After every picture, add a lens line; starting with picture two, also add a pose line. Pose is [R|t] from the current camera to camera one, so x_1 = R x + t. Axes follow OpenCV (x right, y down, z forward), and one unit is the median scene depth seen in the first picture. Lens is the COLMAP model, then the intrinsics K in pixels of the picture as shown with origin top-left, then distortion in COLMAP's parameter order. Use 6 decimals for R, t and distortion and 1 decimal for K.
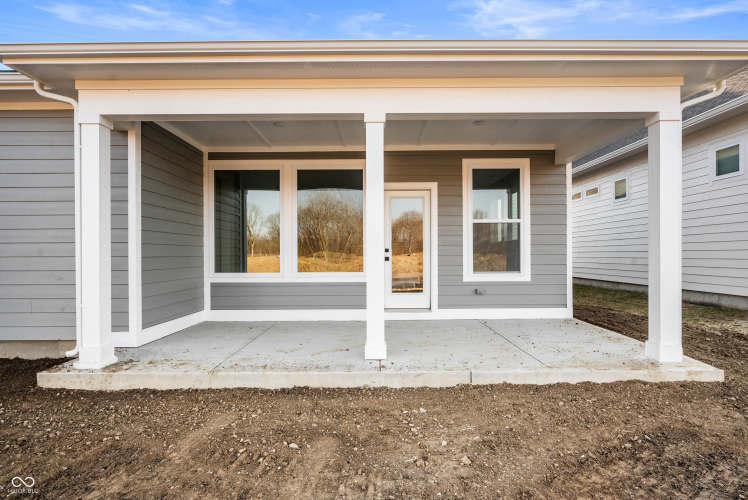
lens RADIAL K [[388.5, 0, 373.9], [0, 388.5, 254.2], [0, 0, 1]] dist [-0.004762, 0.000399]
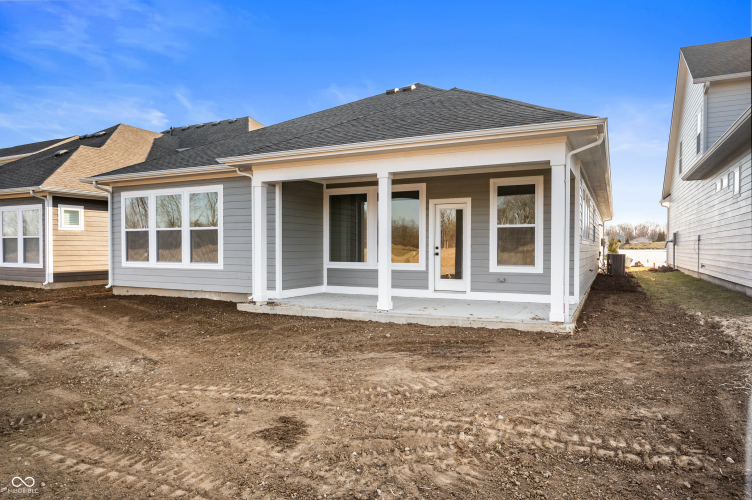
lens RADIAL K [[480.1, 0, 376.2], [0, 480.1, 250.0], [0, 0, 1]] dist [0.005499, -0.000122]
pose [[0.896507, 0.008772, -0.442942, 0.608941], [-0.004232, 0.999928, 0.011235, -0.021028], [0.443009, -0.008198, 0.896480, -0.637834]]
